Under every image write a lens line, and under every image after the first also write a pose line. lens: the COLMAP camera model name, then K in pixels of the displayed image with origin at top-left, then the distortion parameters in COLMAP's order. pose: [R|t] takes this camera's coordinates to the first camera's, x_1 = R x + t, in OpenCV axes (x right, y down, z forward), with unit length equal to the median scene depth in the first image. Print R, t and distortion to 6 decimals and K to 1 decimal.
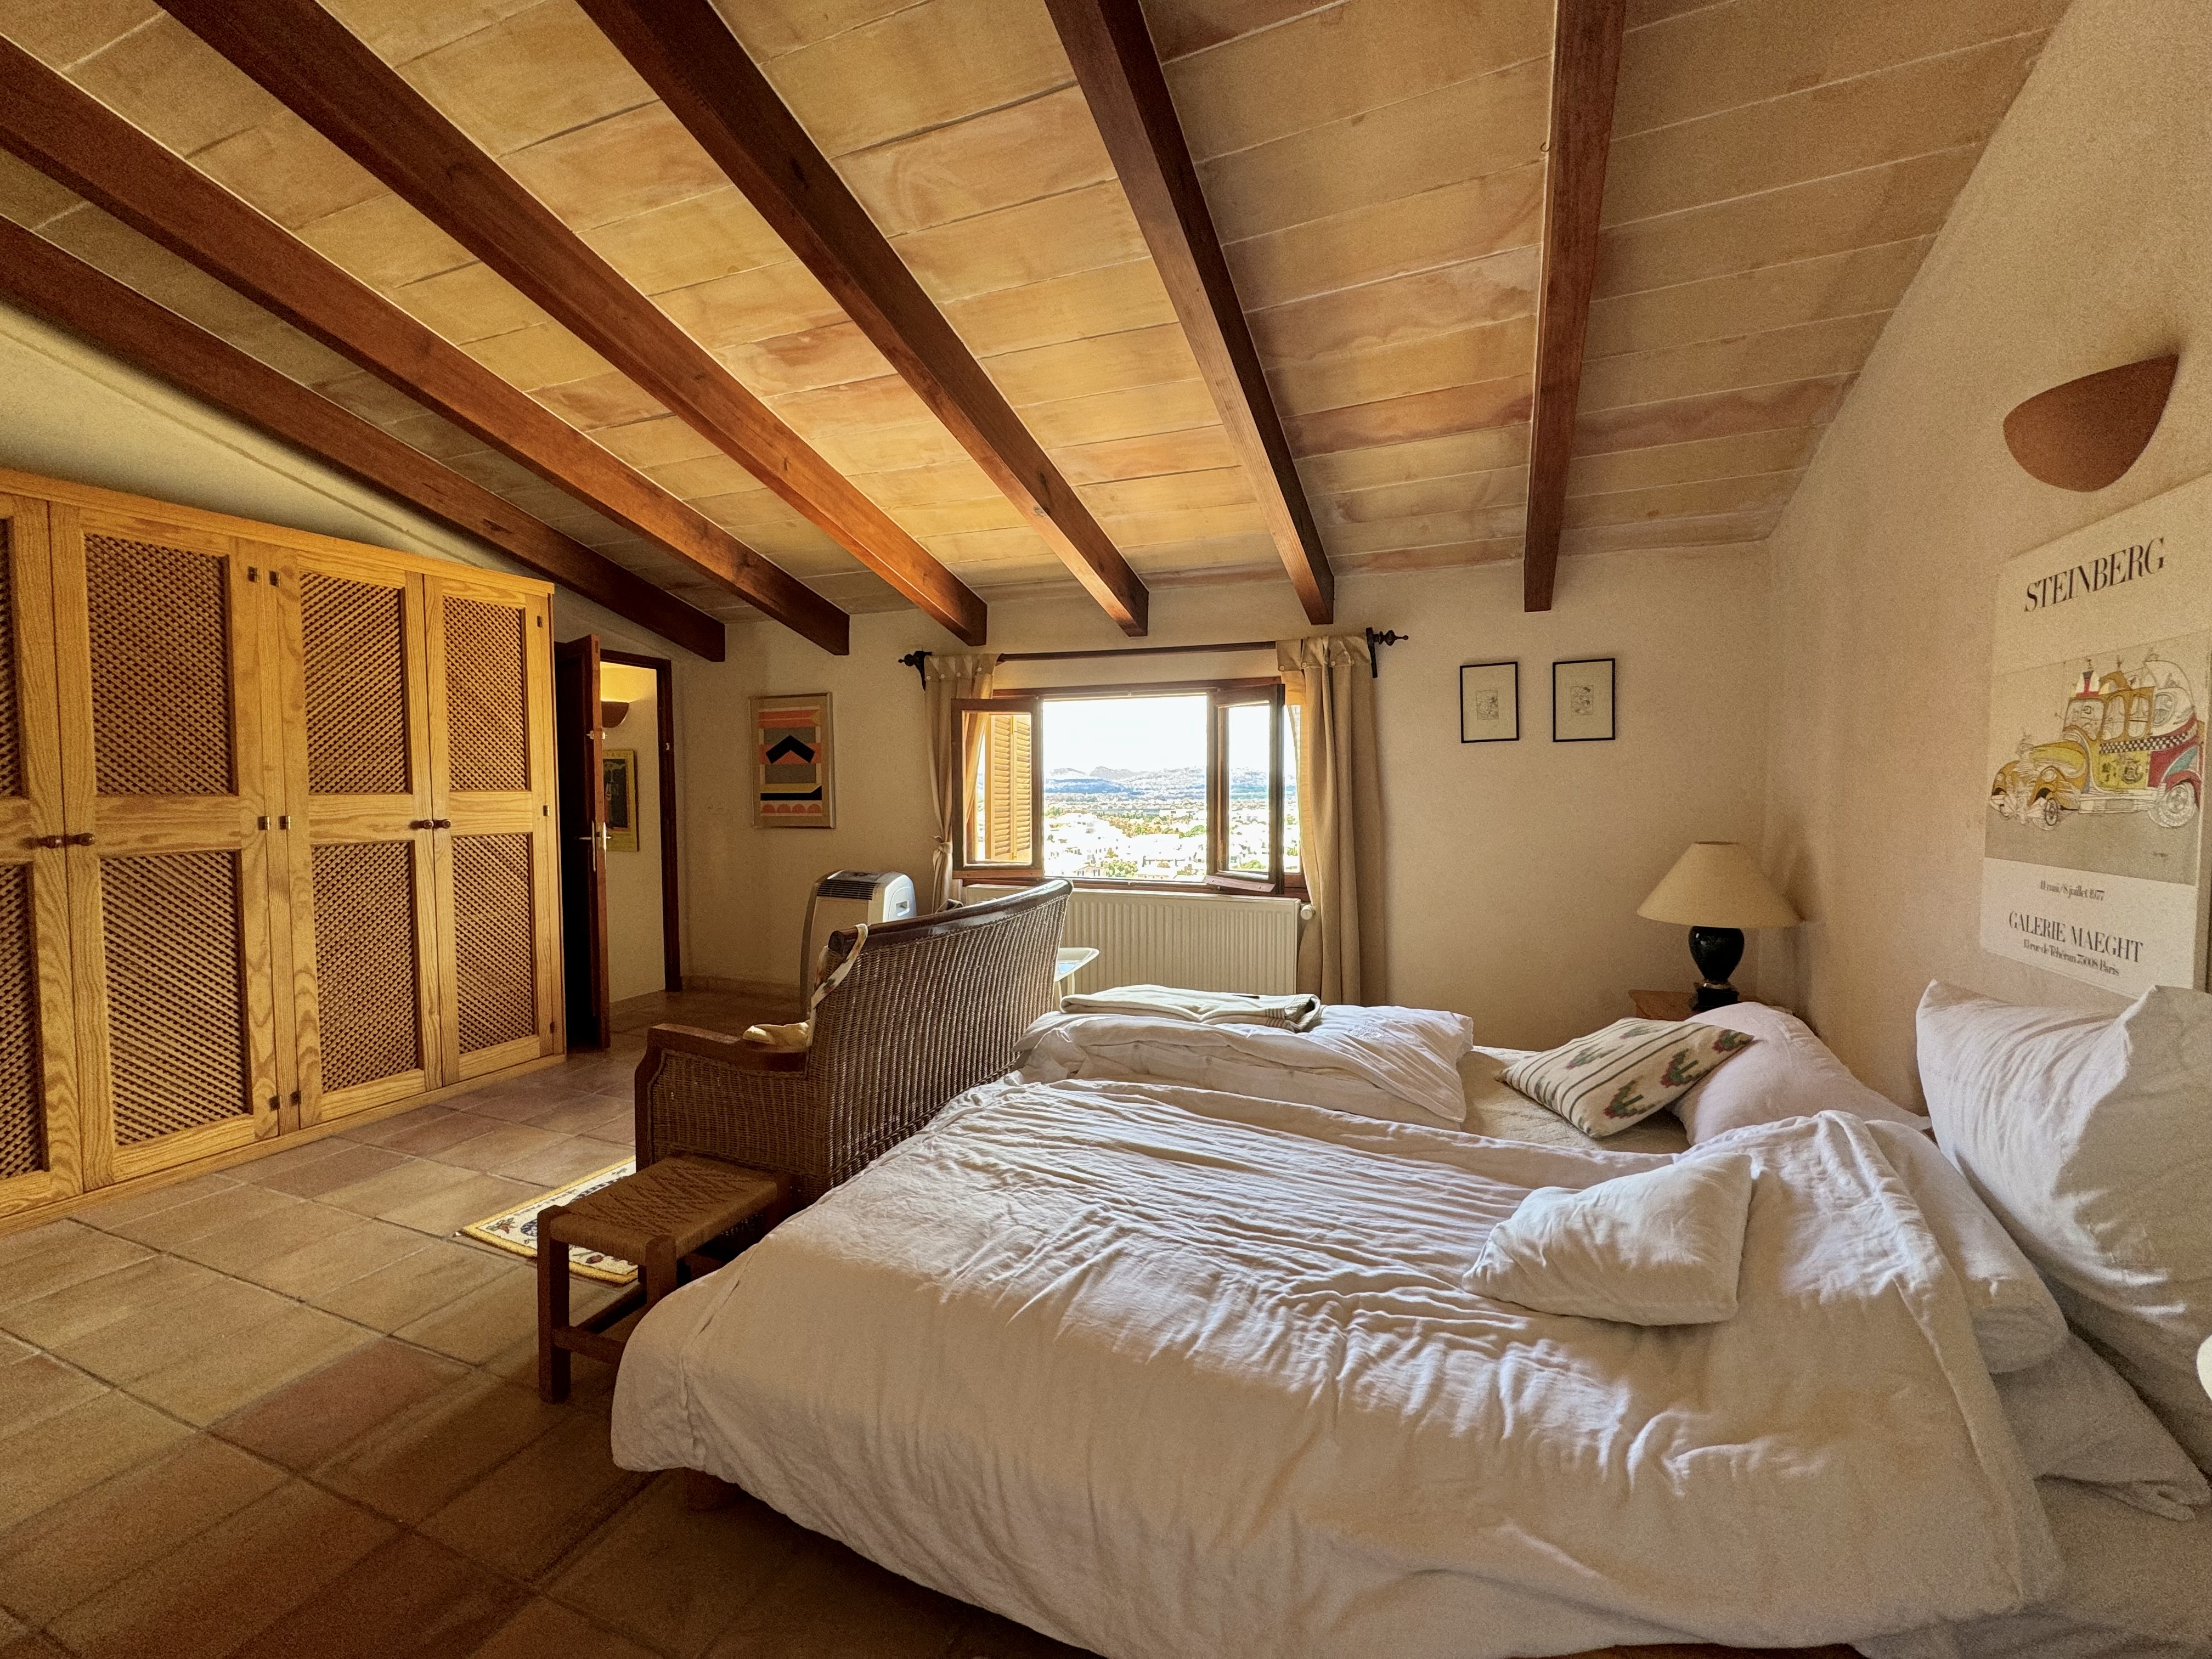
lens RADIAL K [[905.1, 0, 1106.0], [0, 905.1, 829.5], [0, 0, 1]] dist [0.001243, 0.000166]
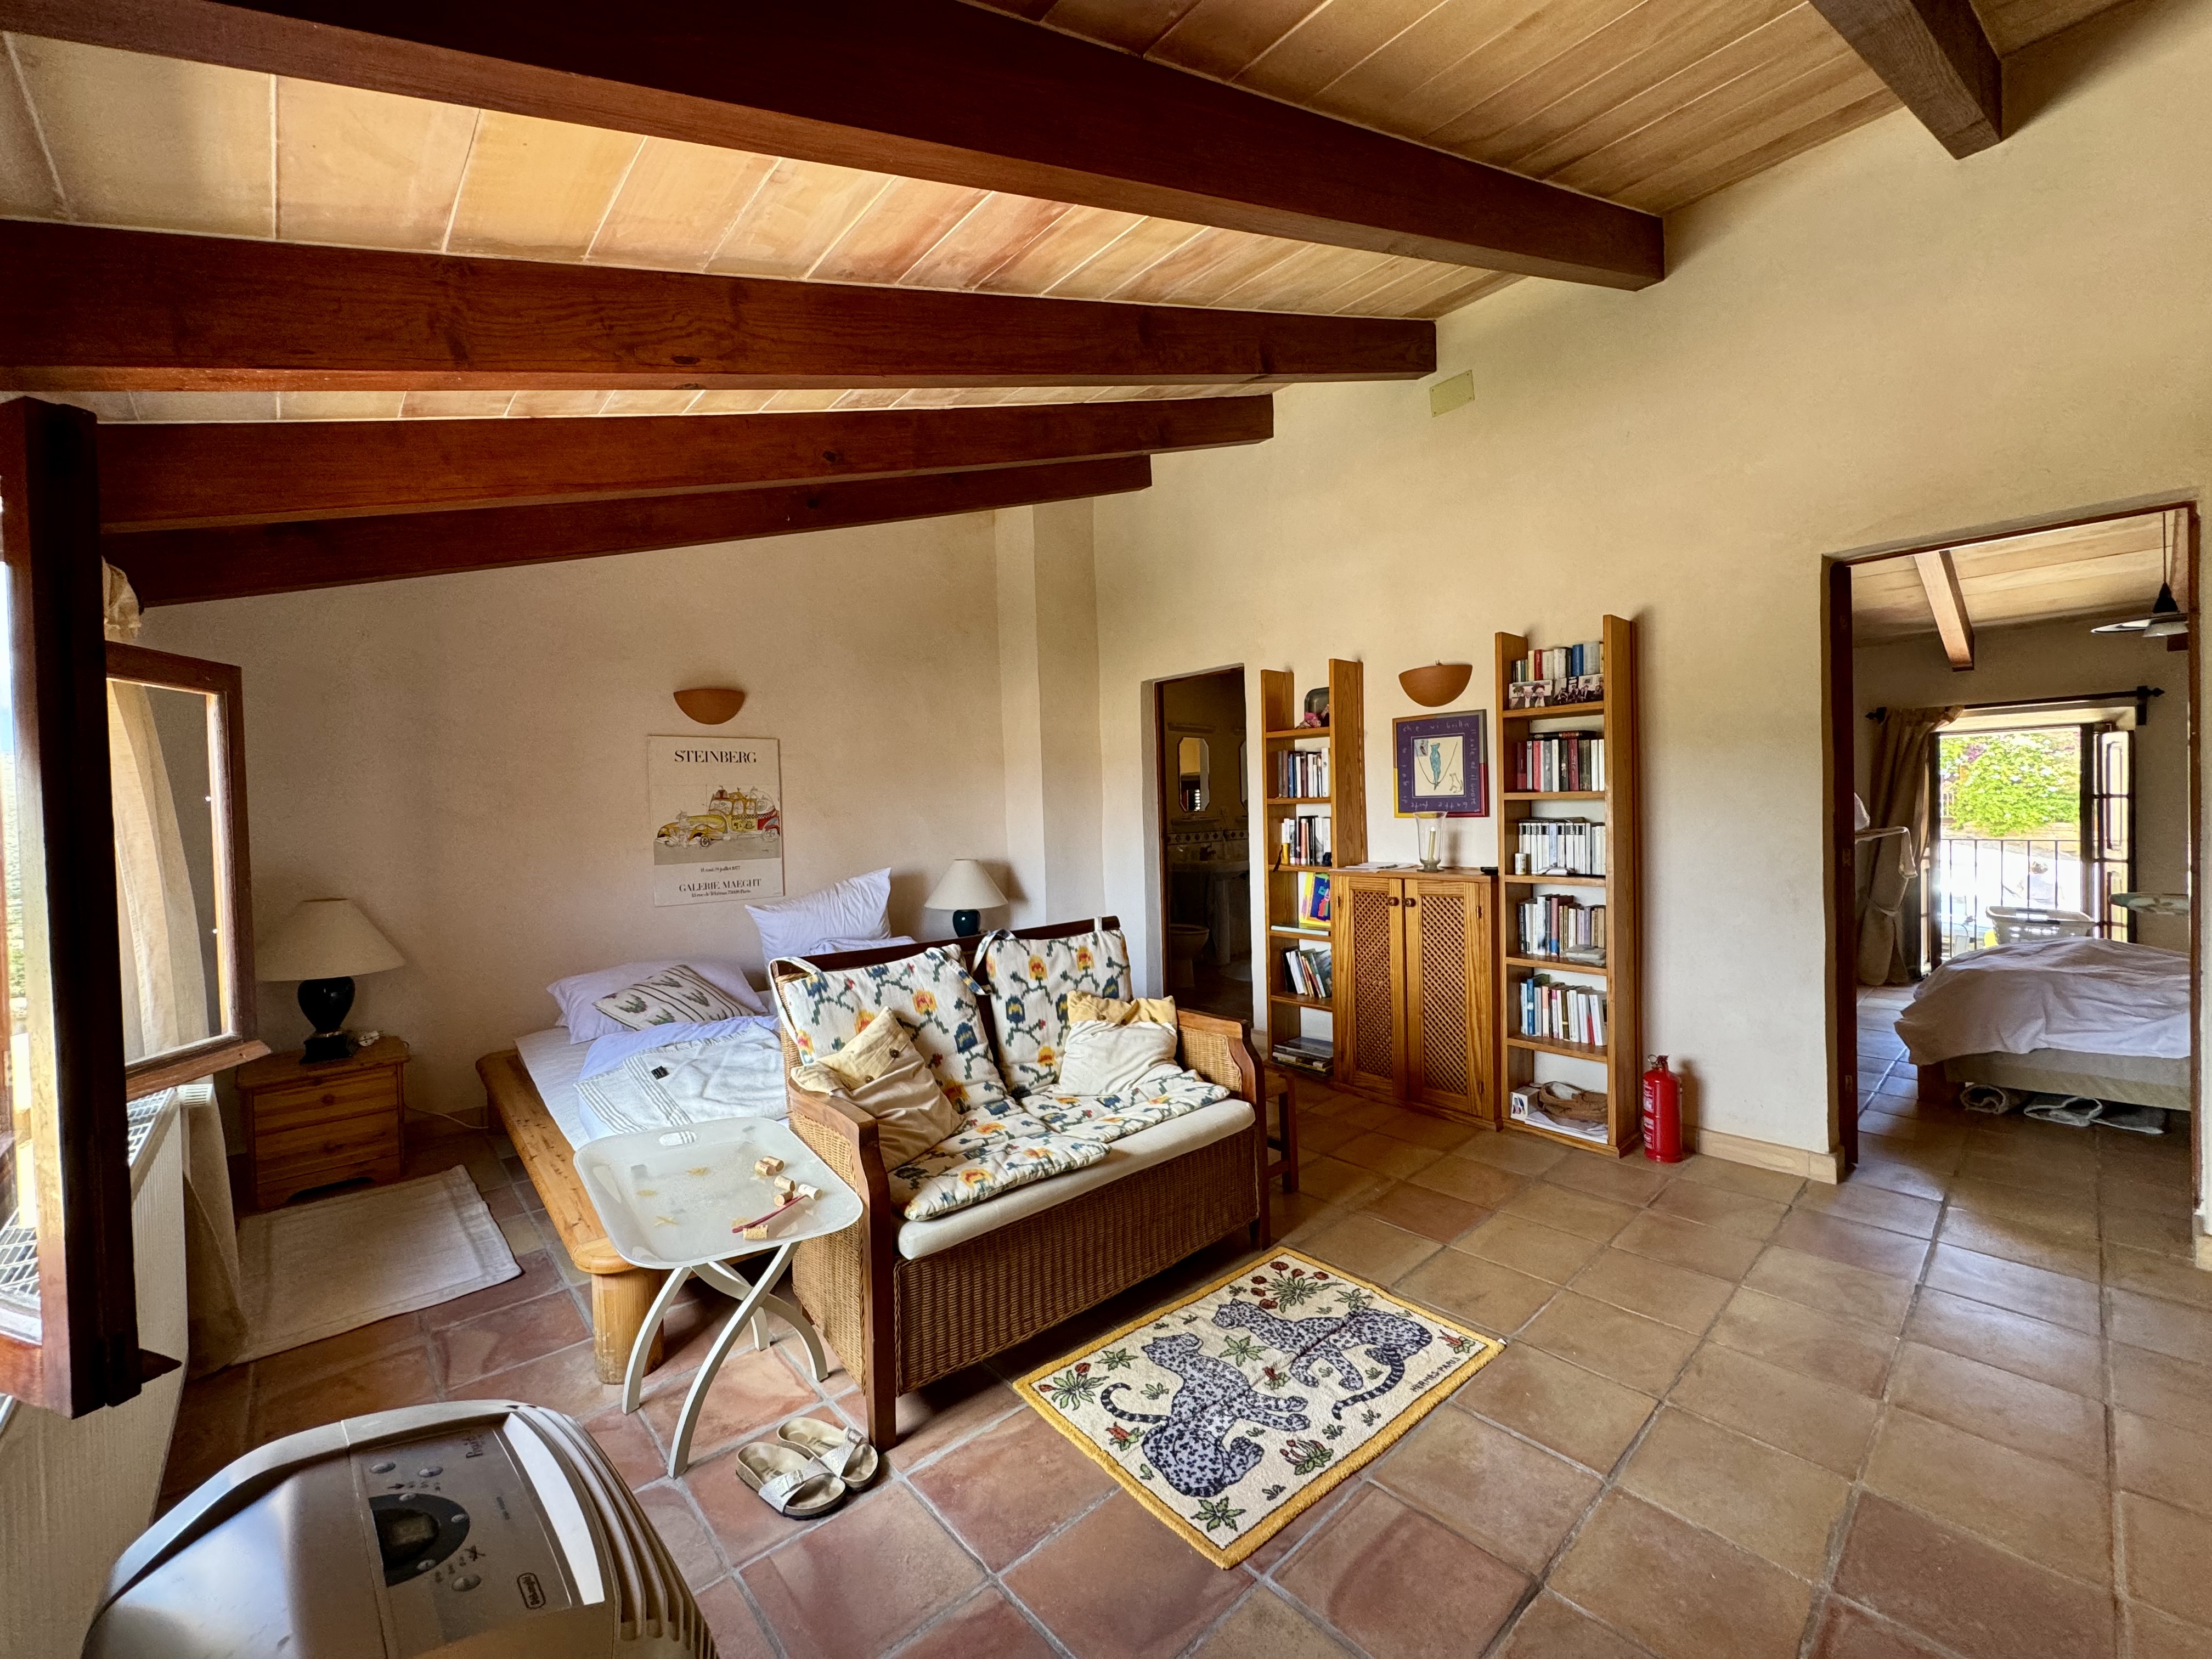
lens RADIAL K [[905.1, 0, 1106.0], [0, 905.1, 829.5], [0, 0, 1]] dist [0.001243, 0.000166]
pose [[-0.899195, 0.014751, 0.437299, -1.017066], [0.049745, 0.996398, 0.068677, -0.157527], [-0.434711, 0.083508, -0.896690, 2.533702]]
